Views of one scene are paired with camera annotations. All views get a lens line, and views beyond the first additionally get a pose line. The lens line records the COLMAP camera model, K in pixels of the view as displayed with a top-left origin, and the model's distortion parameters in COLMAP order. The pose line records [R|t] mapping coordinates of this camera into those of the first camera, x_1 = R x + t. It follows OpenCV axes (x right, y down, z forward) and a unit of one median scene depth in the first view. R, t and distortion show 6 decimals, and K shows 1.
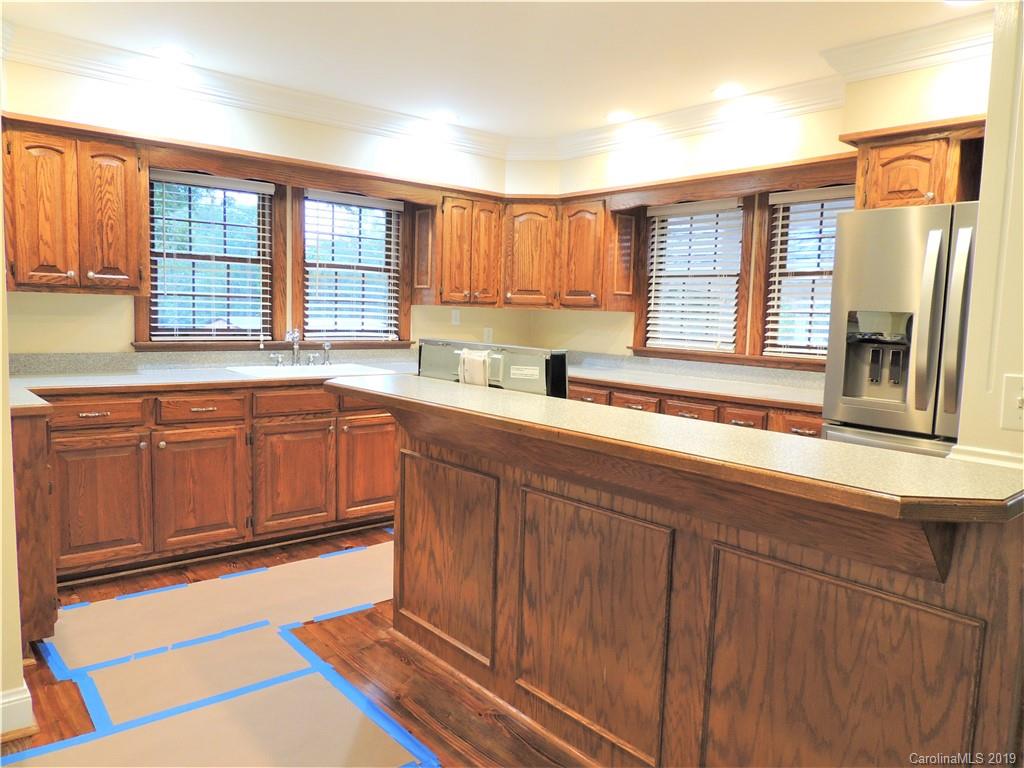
lens RADIAL K [[724.7, 0, 512.0], [0, 724.7, 384.0], [0, 0, 1]] dist [-0.009855, -0.002440]
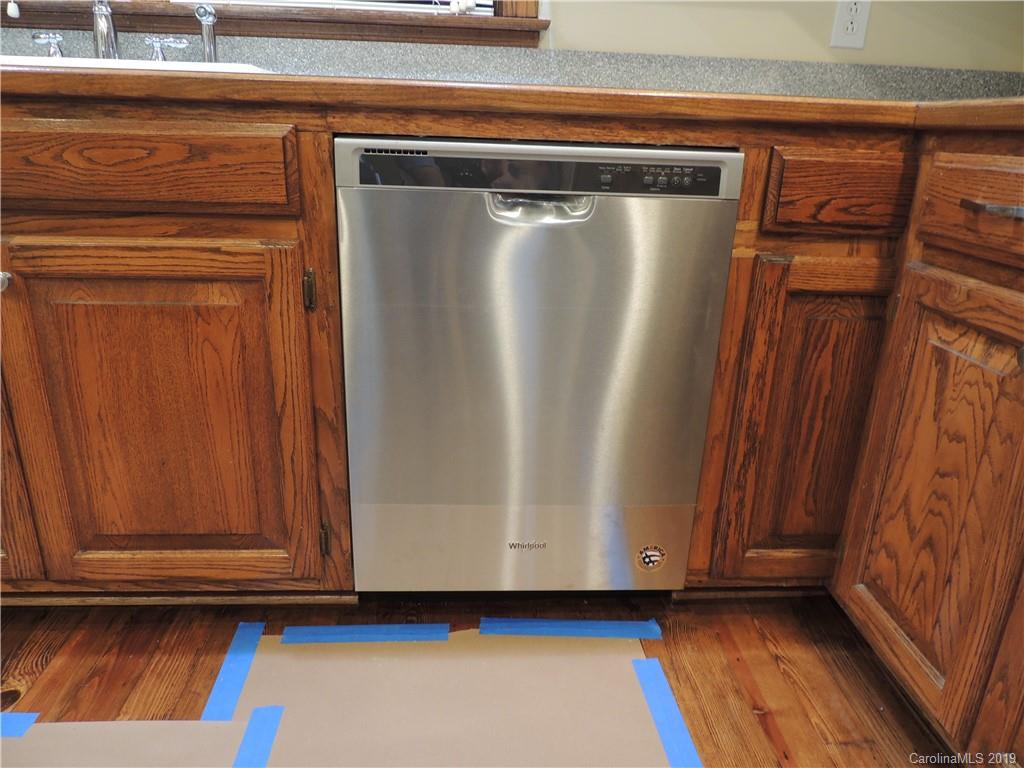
lens RADIAL K [[724.7, 0, 512.0], [0, 724.7, 384.0], [0, 0, 1]] dist [-0.009855, -0.002440]
pose [[0.795651, 0.193147, -0.574137, 0.060224], [-0.068553, 0.970426, 0.231461, 0.021488], [0.601863, -0.144804, 0.785361, 0.758155]]
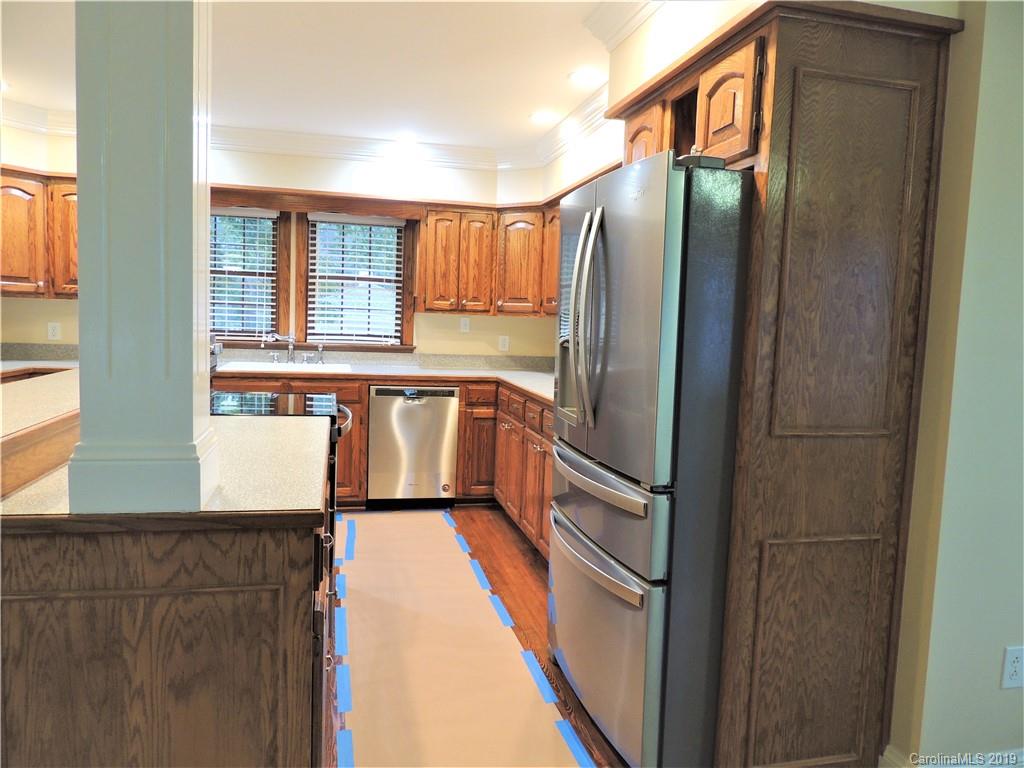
lens RADIAL K [[724.7, 0, 512.0], [0, 724.7, 384.0], [0, 0, 1]] dist [-0.009855, -0.002440]
pose [[0.889940, 0.042912, -0.454055, 0.502886], [-0.055803, 0.998329, -0.015022, 0.005235], [0.452652, 0.038707, 0.890847, 0.112056]]
